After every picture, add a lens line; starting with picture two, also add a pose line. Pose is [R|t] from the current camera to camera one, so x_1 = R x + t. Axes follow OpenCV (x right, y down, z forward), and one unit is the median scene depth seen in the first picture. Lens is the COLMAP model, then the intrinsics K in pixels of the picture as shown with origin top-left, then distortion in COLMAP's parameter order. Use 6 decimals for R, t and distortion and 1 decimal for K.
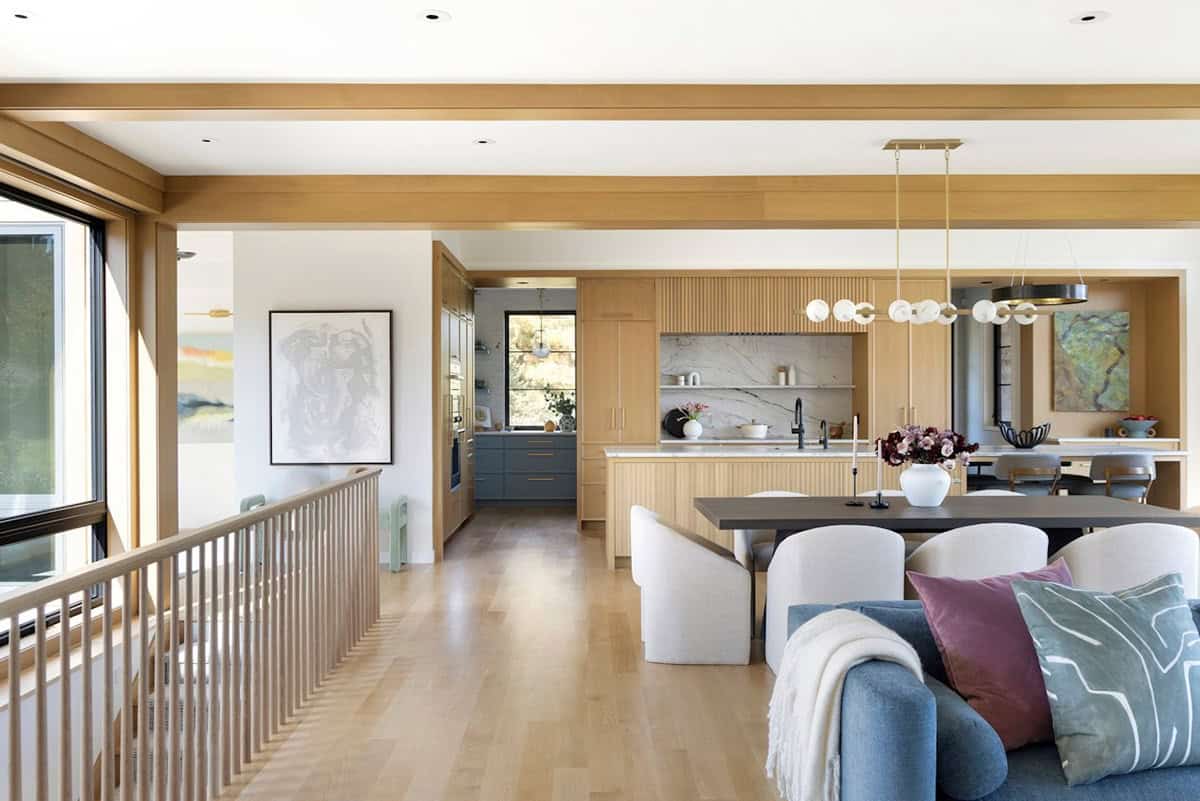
lens RADIAL K [[1031.5, 0, 600.0], [0, 1031.5, 400.5], [0, 0, 1]] dist [0.006561, 0.006136]
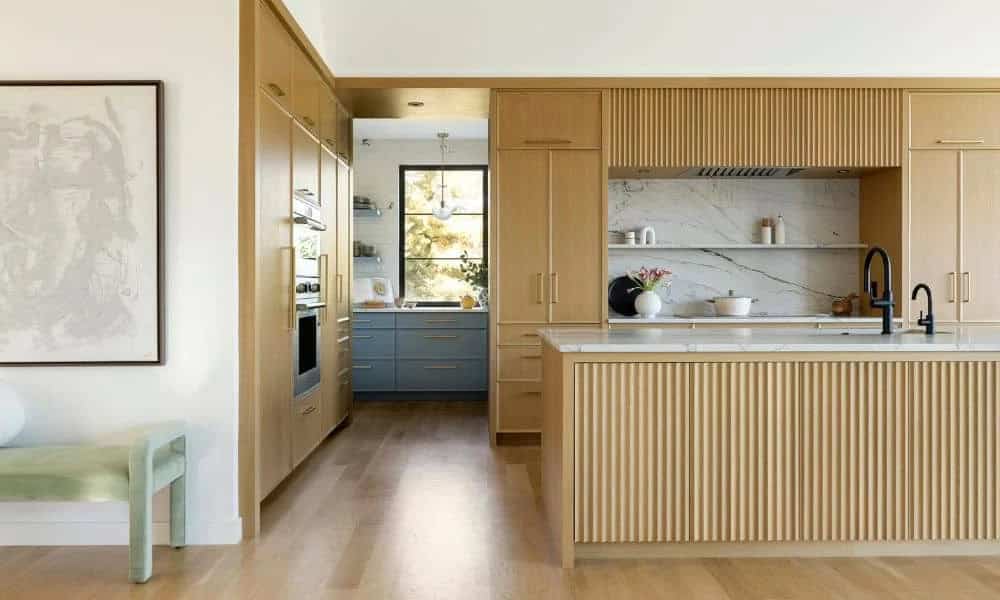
lens RADIAL K [[771.6, 0, 496.5], [0, 771.6, 287.6], [0, 0, 1]] dist [0.009661, 0.000153]
pose [[0.999987, -0.000927, 0.004986, -0.020180], [0.000936, 0.999998, -0.001788, 0.017183], [-0.004985, 0.001792, 0.999986, 0.458072]]
